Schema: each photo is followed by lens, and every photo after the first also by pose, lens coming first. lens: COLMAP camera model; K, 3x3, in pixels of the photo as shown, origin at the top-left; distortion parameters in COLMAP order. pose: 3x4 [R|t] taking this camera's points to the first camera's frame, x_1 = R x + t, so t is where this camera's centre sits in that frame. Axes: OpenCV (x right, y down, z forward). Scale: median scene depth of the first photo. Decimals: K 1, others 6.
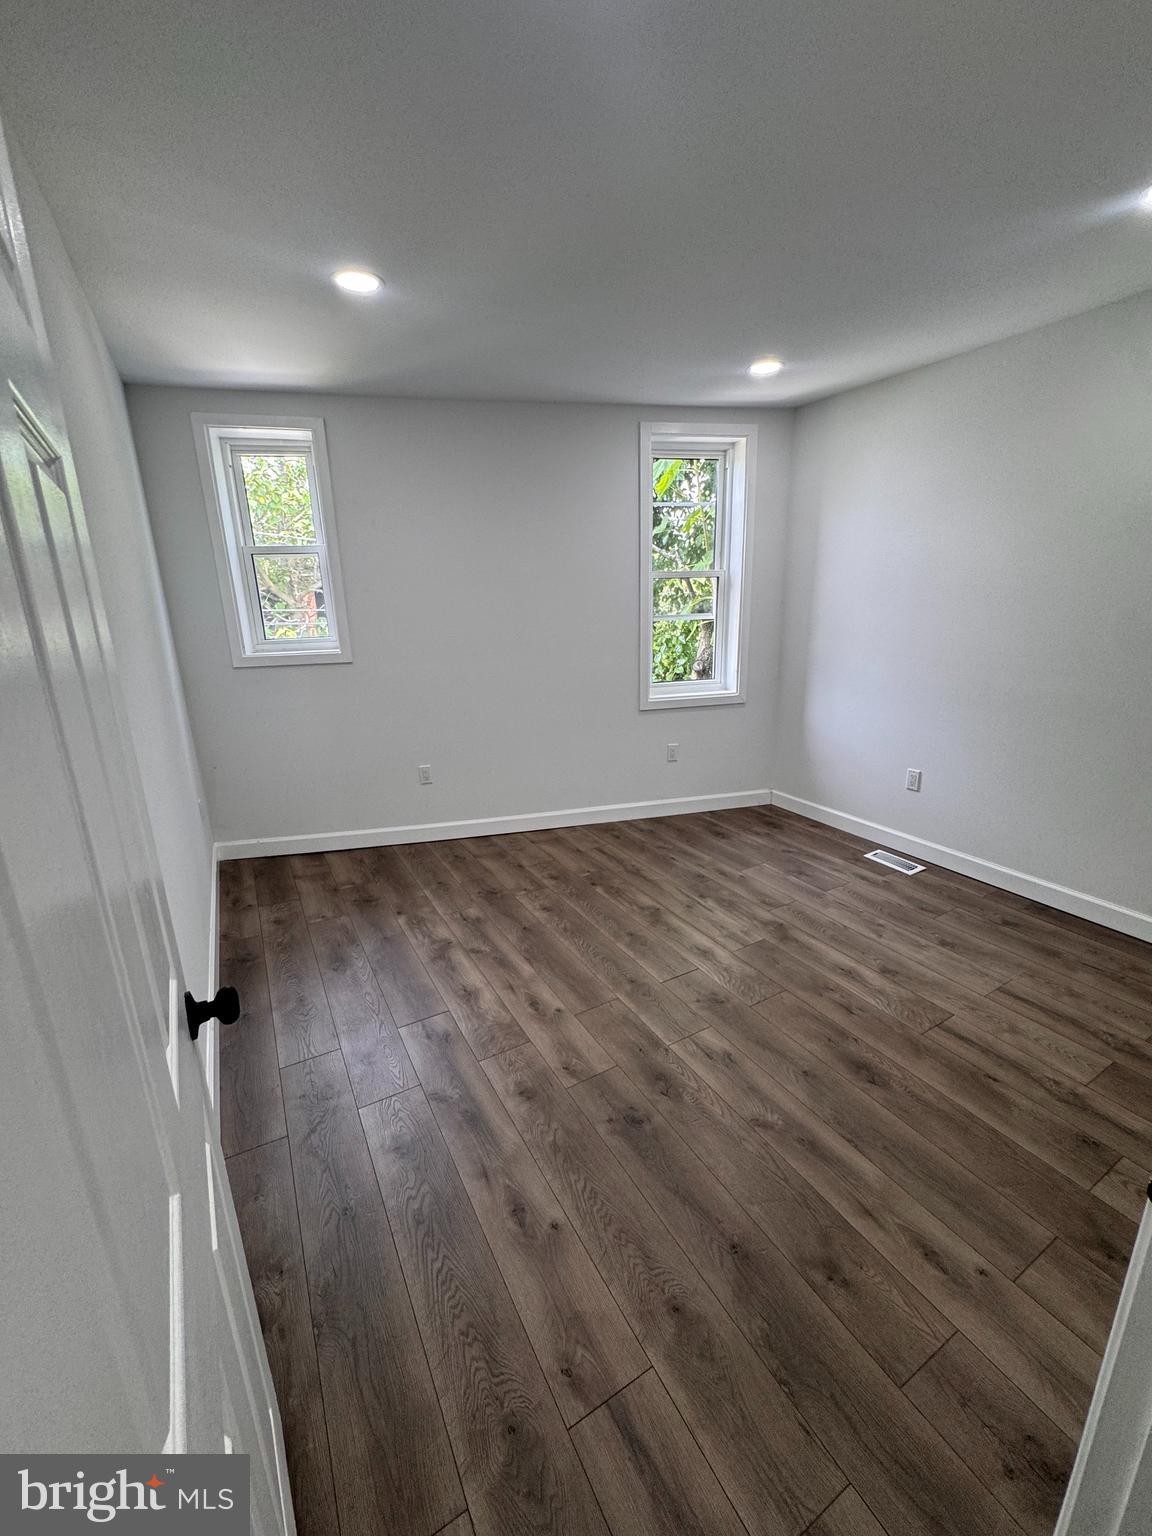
lens RADIAL K [[617.1, 0, 579.3], [0, 617.1, 766.3], [0, 0, 1]] dist [-0.004123, -0.000811]
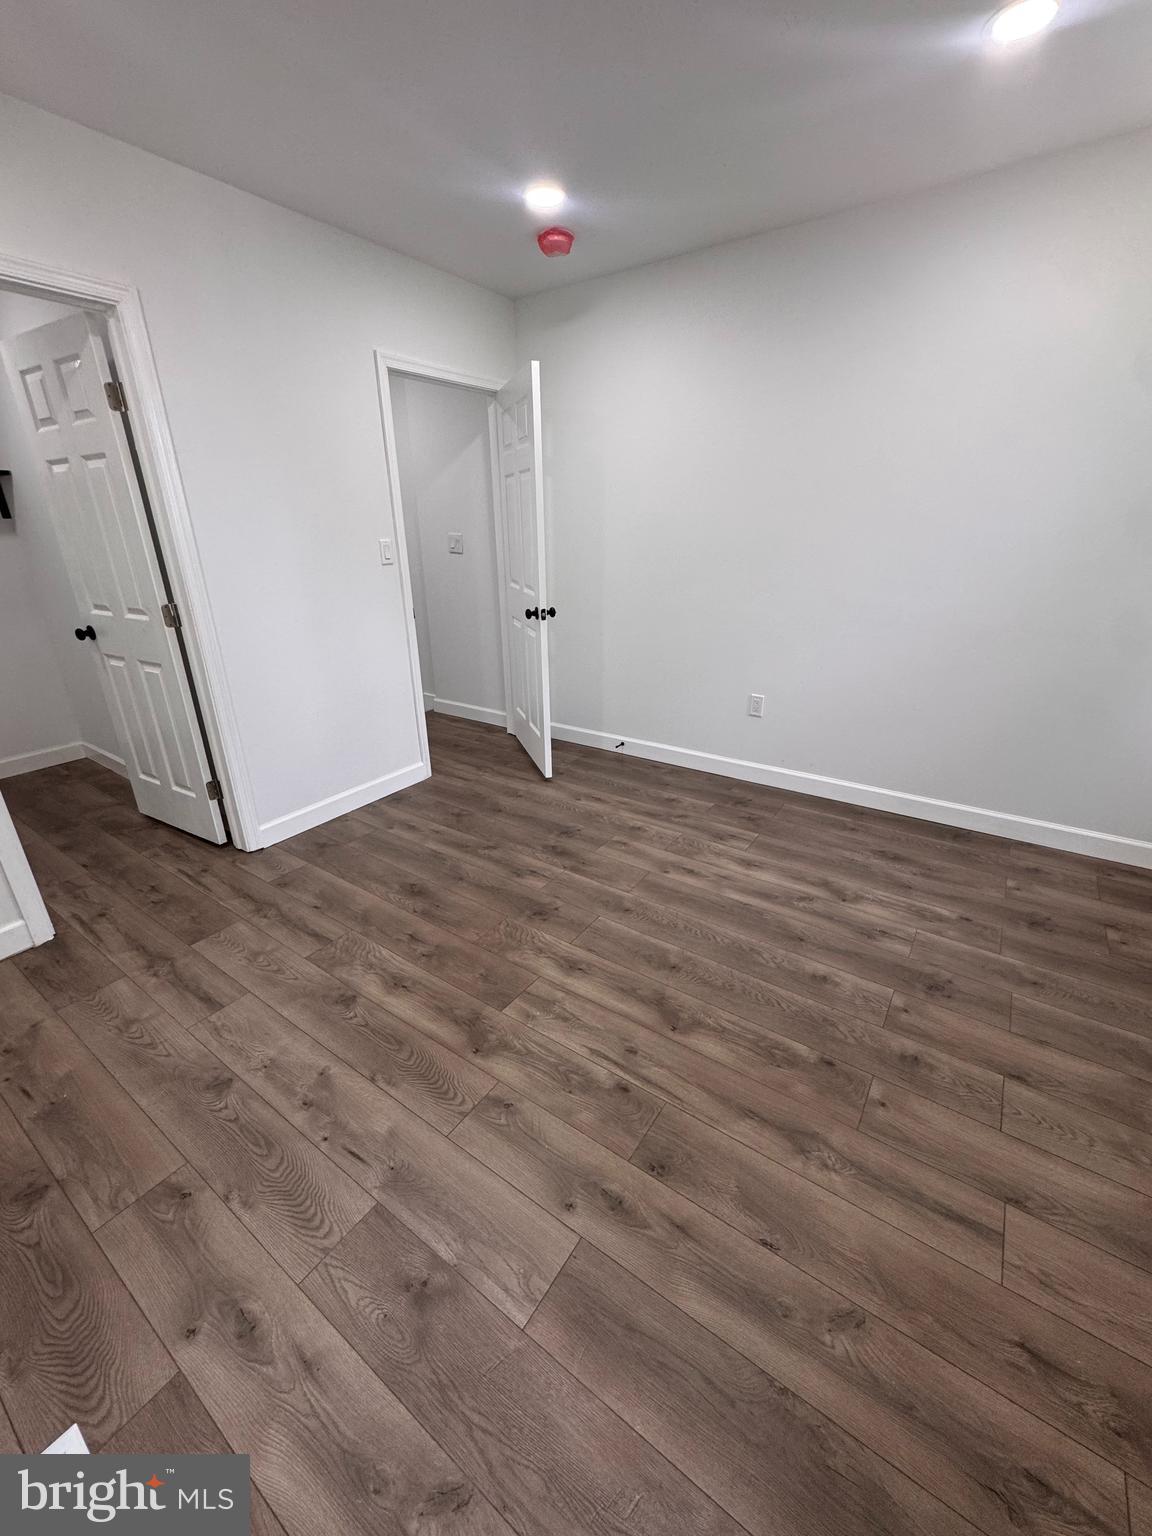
lens RADIAL K [[617.1, 0, 579.3], [0, 617.1, 766.3], [0, 0, 1]] dist [-0.004123, -0.000811]
pose [[-0.900122, 0.193668, -0.390222, 0.447472], [-0.081787, 0.804695, 0.588028, -0.362520], [0.427892, 0.561212, -0.708484, 1.404695]]
